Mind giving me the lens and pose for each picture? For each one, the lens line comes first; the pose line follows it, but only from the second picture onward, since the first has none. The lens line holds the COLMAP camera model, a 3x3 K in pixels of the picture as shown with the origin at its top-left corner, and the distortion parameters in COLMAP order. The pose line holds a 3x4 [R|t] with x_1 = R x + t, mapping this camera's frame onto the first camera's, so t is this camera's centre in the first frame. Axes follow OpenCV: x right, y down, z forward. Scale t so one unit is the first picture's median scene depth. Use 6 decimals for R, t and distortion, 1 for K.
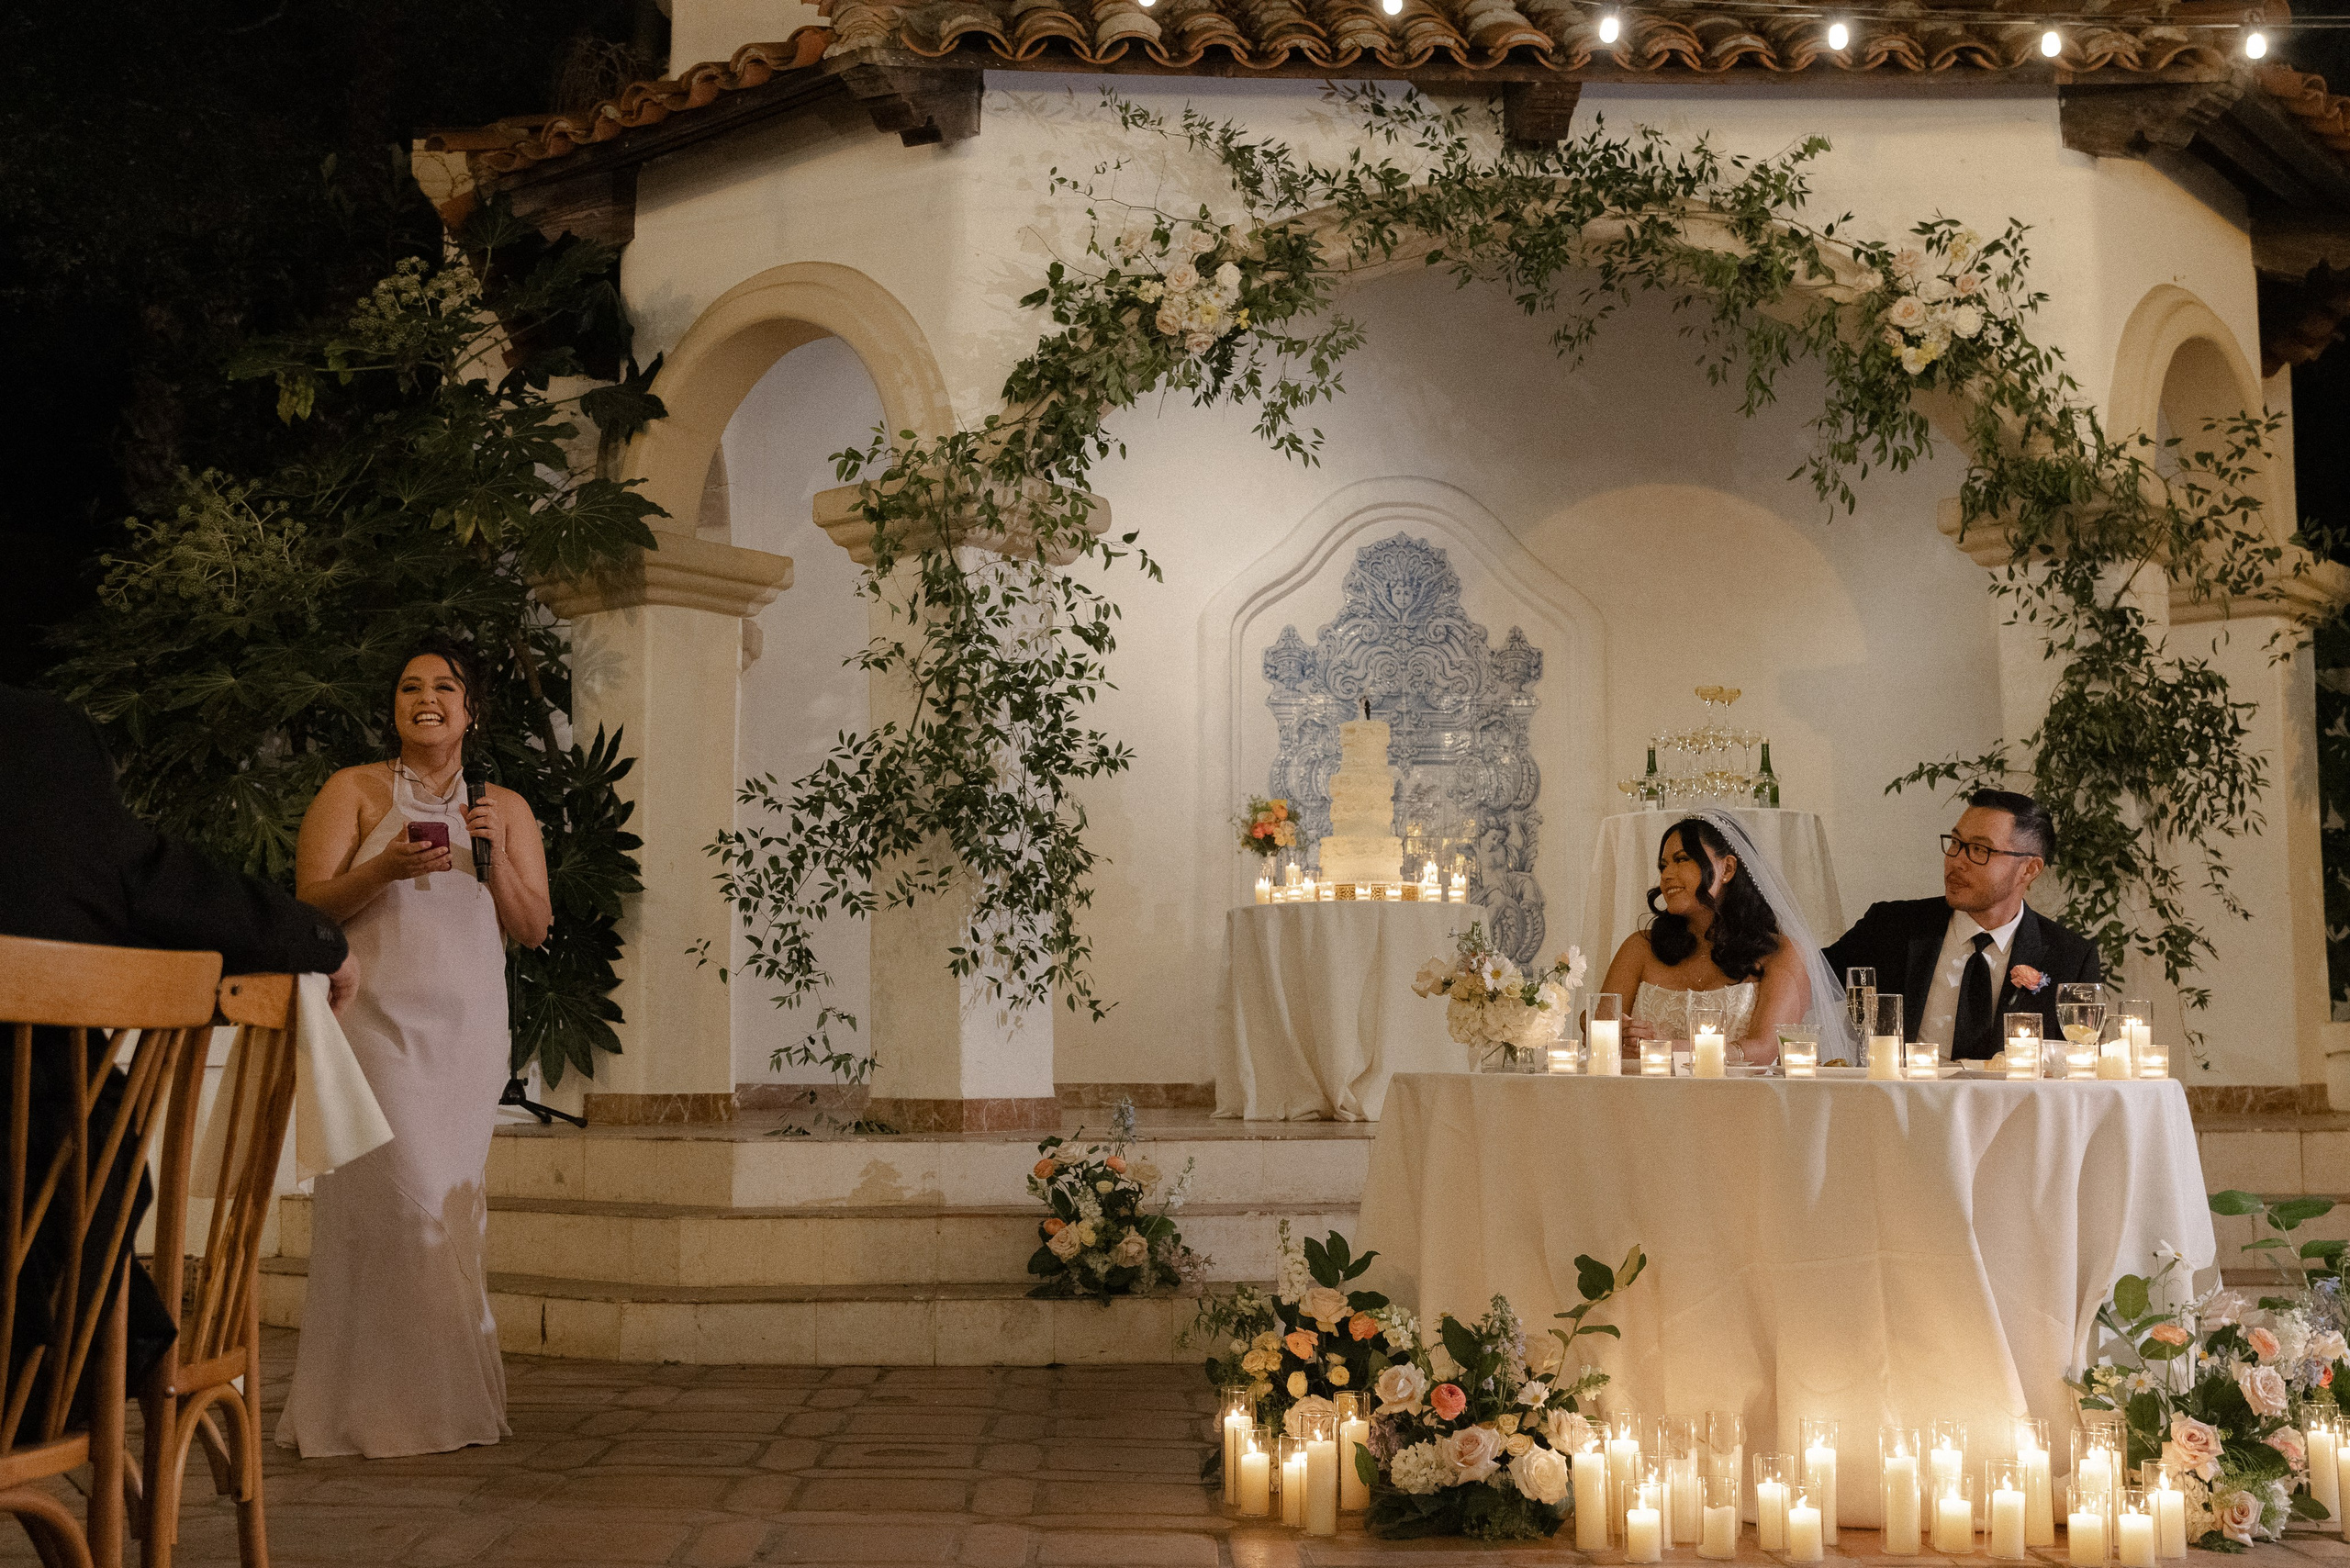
lens RADIAL K [[2475.2, 0, 1105.4], [0, 2475.2, 851.7], [0, 0, 1]] dist [-0.013056, 0.000000]
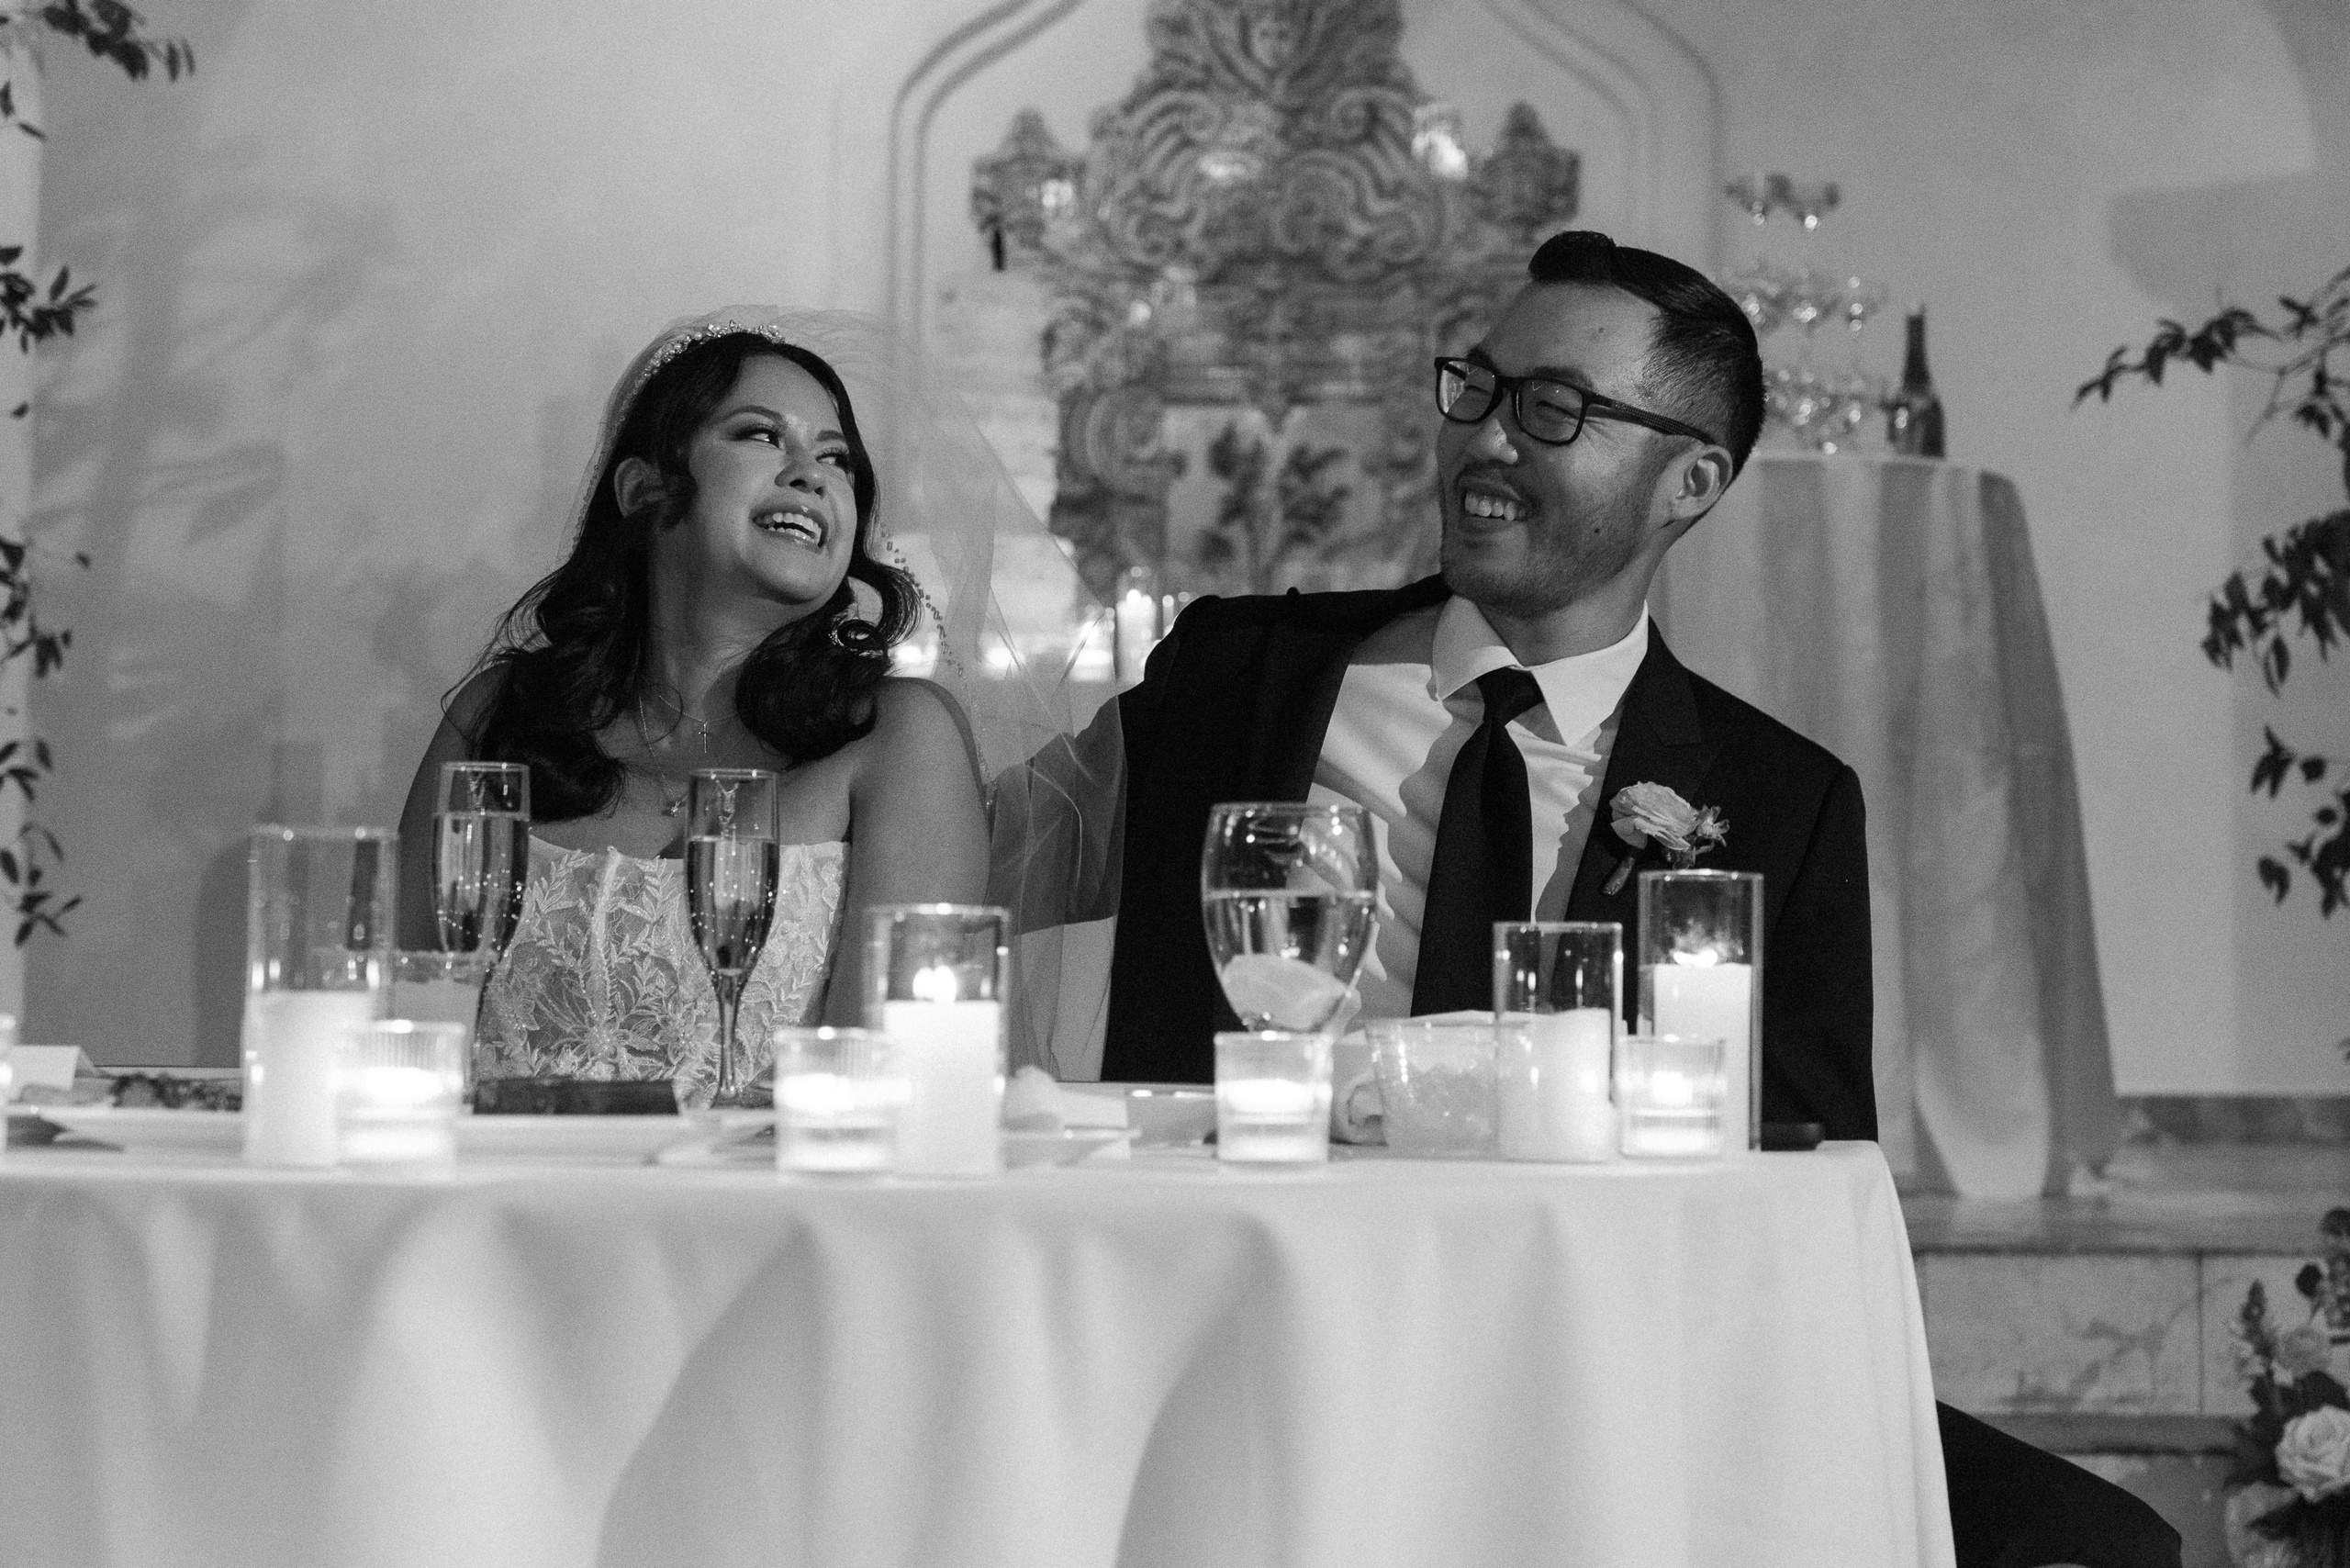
lens RADIAL K [[4047.1, 0, 1159.5], [0, 4047.1, 775.8], [0, 0, 1]] dist [0.013933, 0.000000]
pose [[0.994818, -0.000208, -0.101667, 0.246715], [0.002460, 0.999754, 0.022029, 0.024439], [0.101637, -0.022165, 0.994575, 0.337987]]
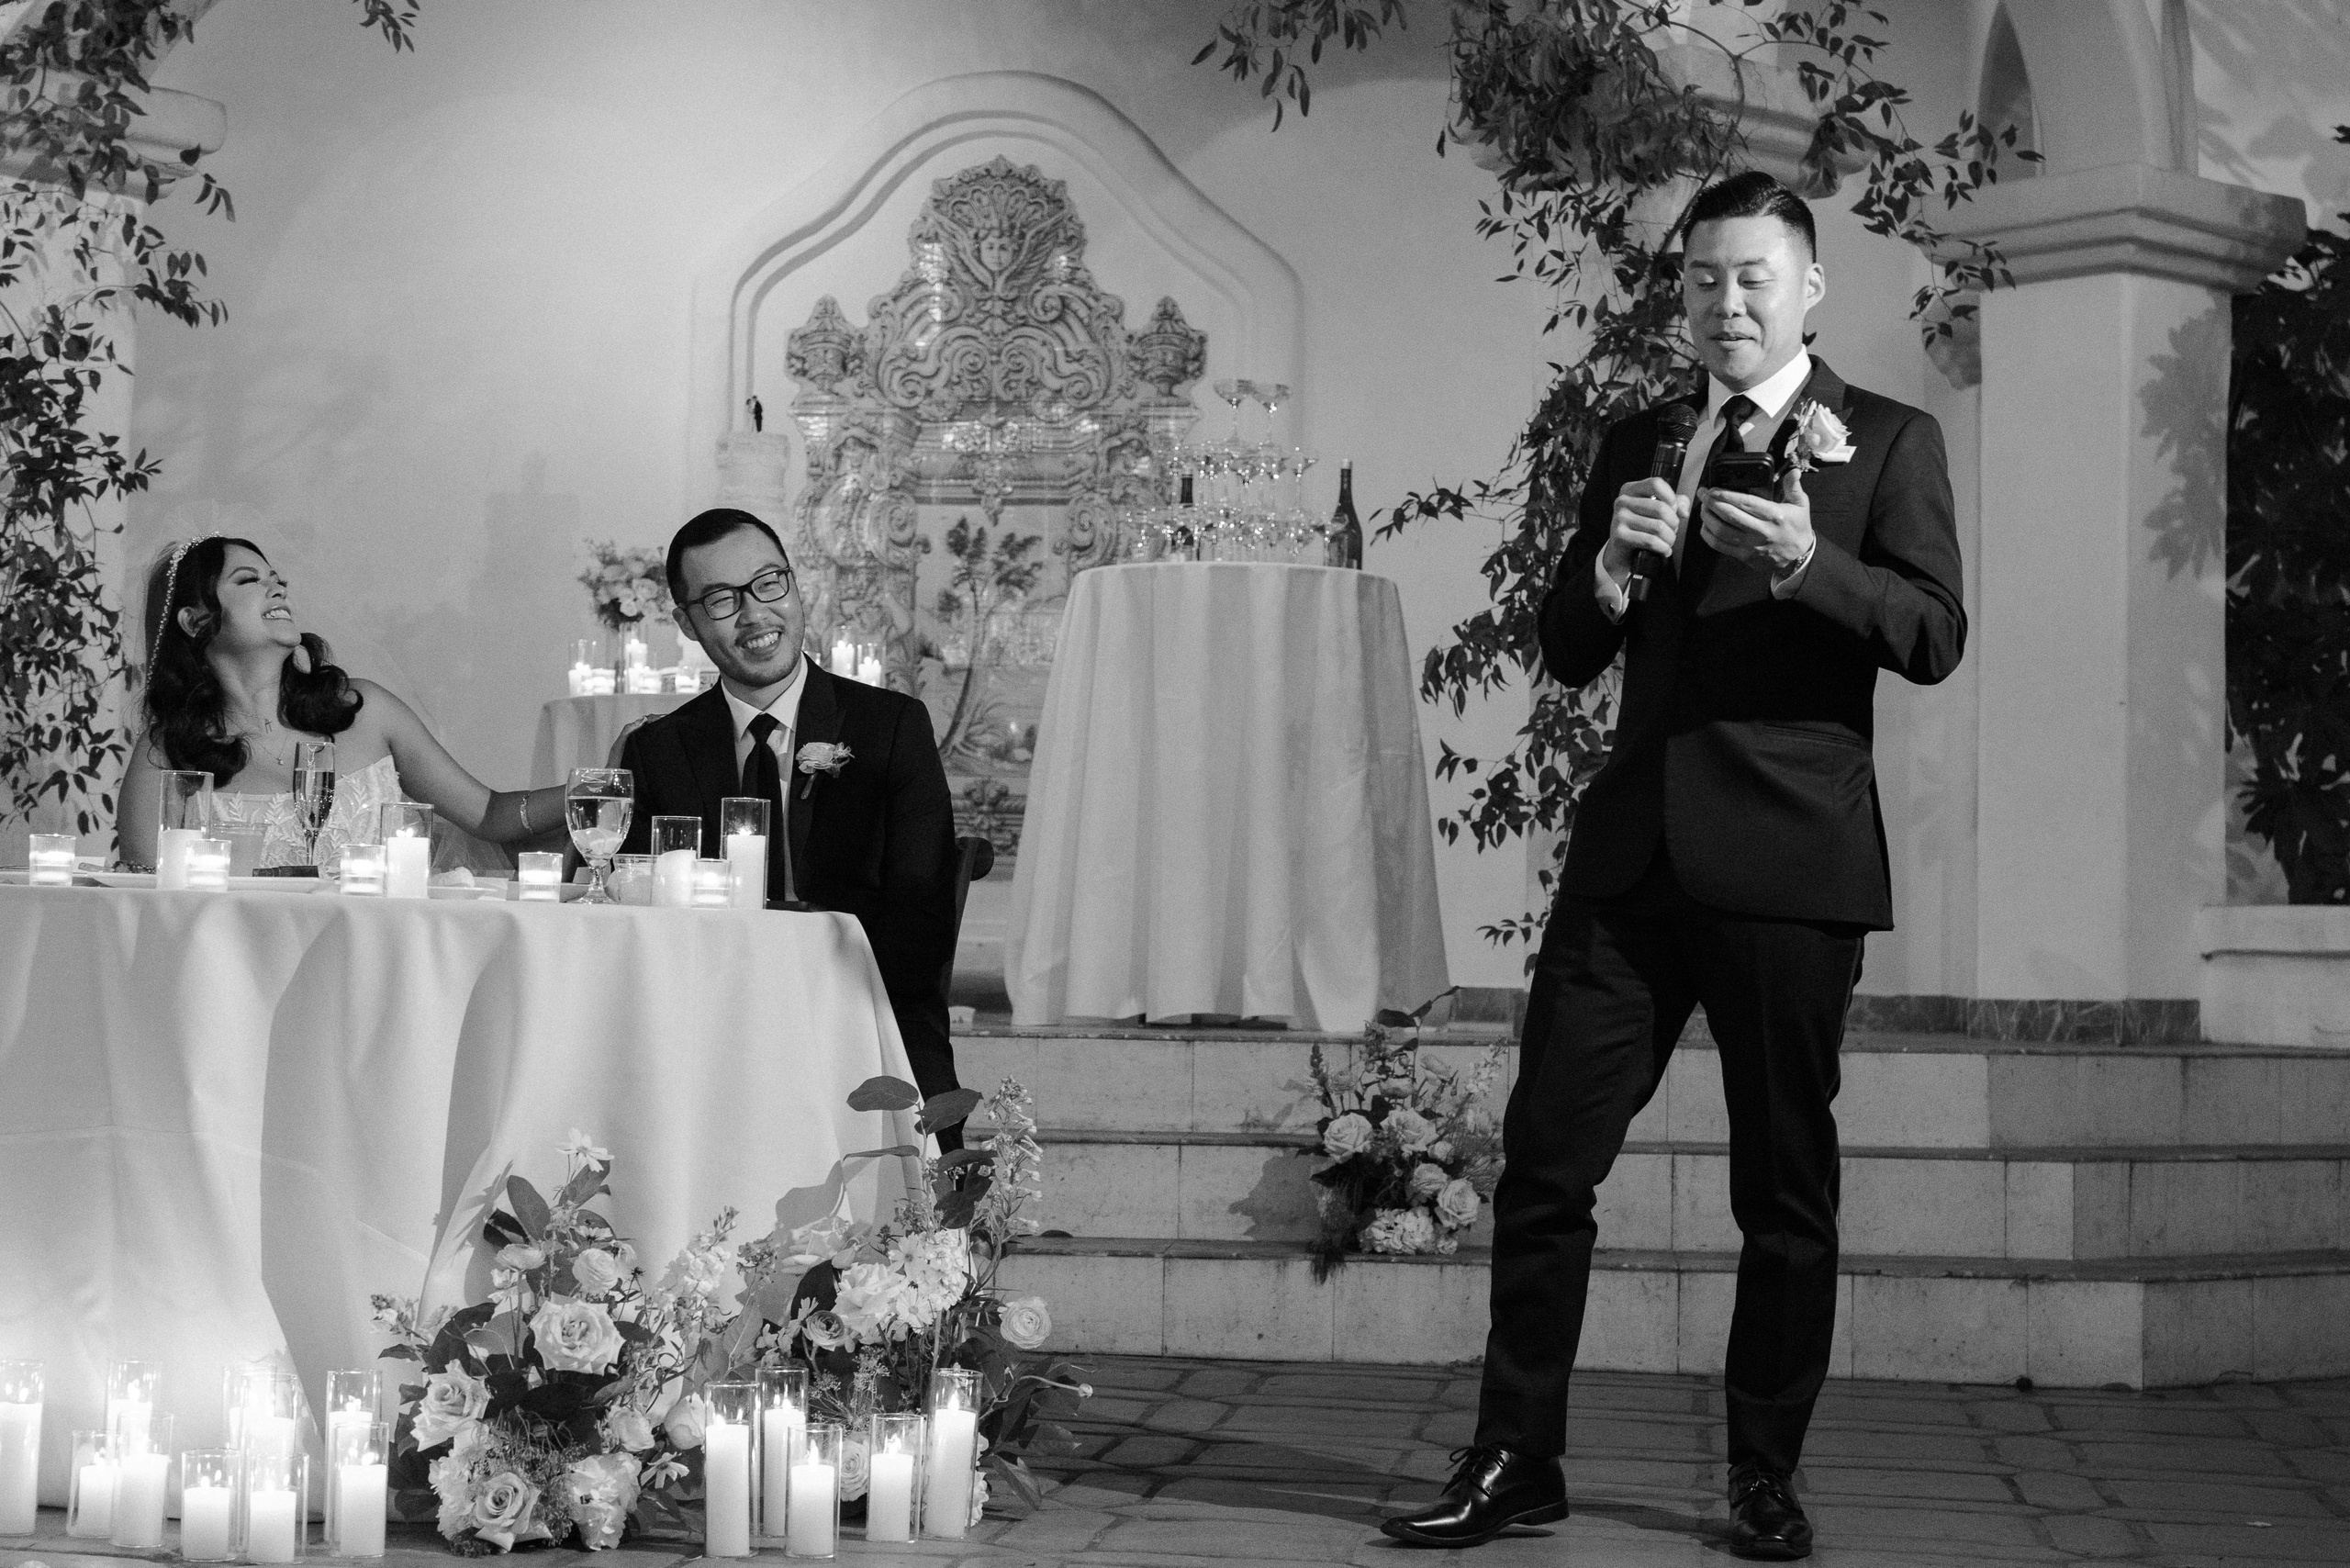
lens RADIAL K [[3819.2, 0, 1109.0], [0, 3819.2, 780.5], [0, 0, 1]] dist [-0.000697, 0.000000]
pose [[0.991017, 0.015246, -0.132862, 0.405655], [-0.011799, 0.999574, 0.026698, 0.015882], [0.133212, -0.024890, 0.990775, -0.028128]]
